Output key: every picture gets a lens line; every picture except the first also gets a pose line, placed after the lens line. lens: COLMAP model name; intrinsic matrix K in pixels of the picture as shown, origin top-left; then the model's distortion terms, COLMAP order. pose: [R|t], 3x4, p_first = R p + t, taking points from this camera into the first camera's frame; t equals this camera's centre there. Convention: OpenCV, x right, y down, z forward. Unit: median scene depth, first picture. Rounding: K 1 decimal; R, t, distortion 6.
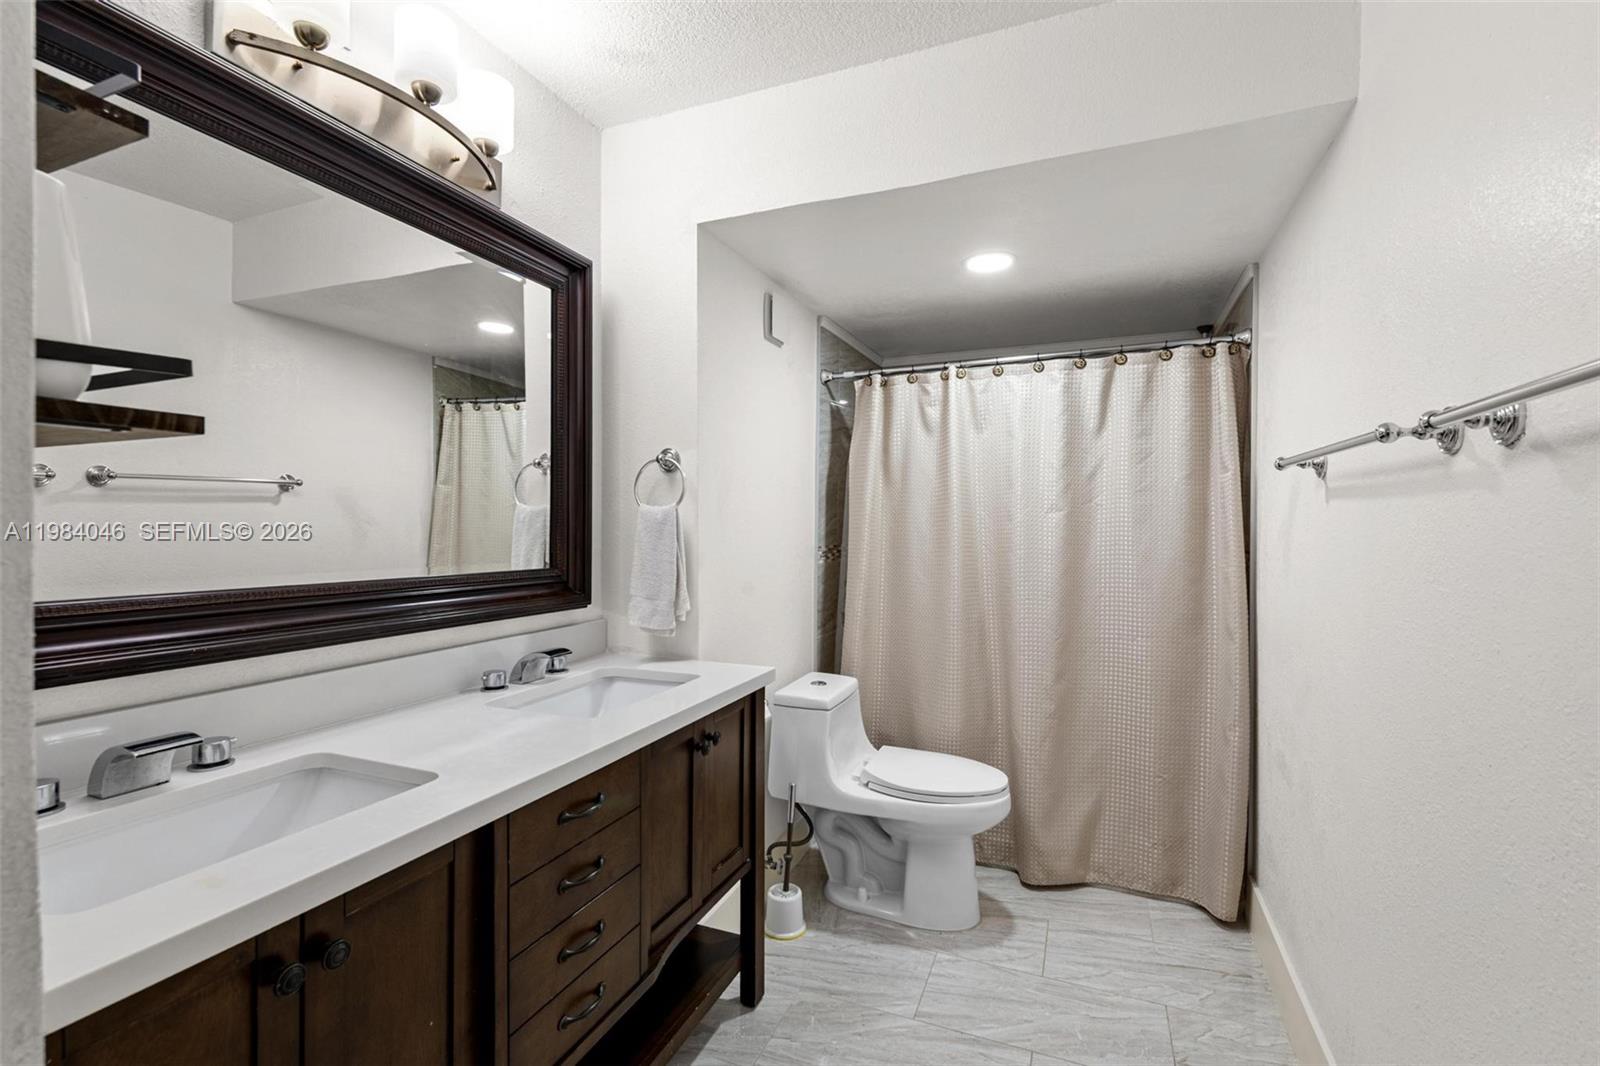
lens RADIAL K [[707.6, 0, 804.6], [0, 707.6, 531.4], [0, 0, 1]] dist [0.004719, 0.000673]
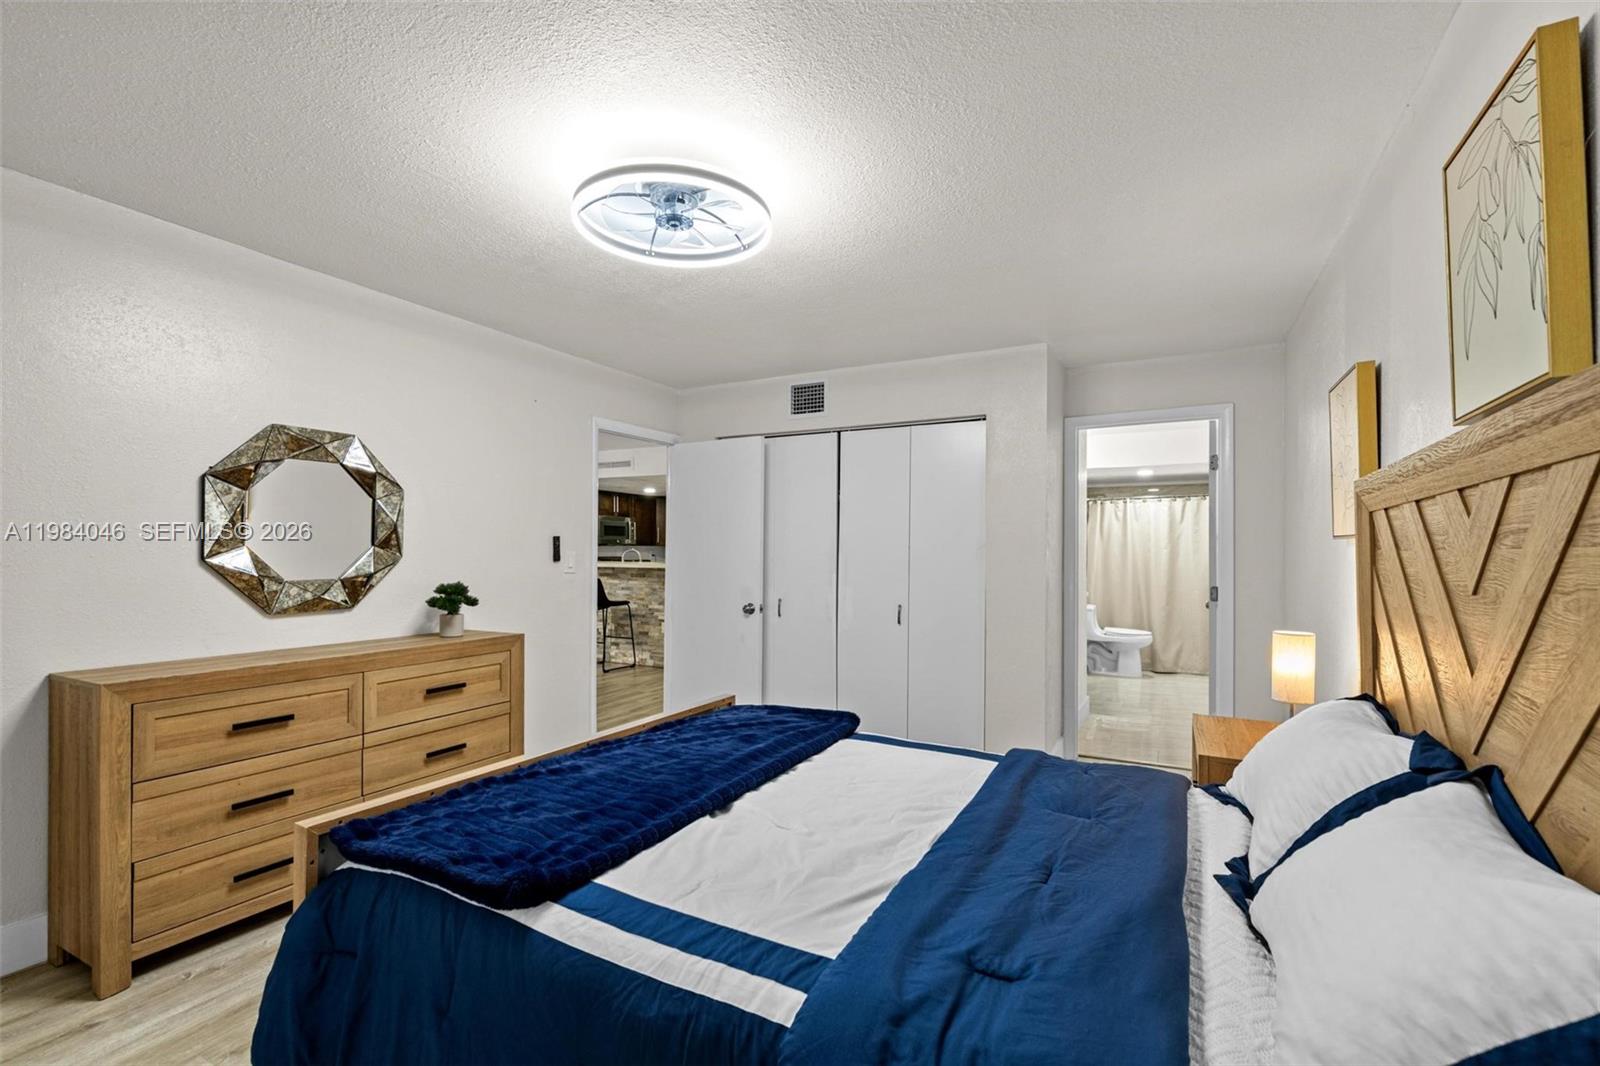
lens RADIAL K [[707.6, 0, 796.3], [0, 707.6, 544.3], [0, 0, 1]] dist [0.004719, 0.000673]
pose [[0.992652, -0.000301, -0.121008, -0.833592], [-0.000509, 0.999978, -0.006663, -0.027051], [0.121007, 0.006675, 0.992629, -2.162021]]
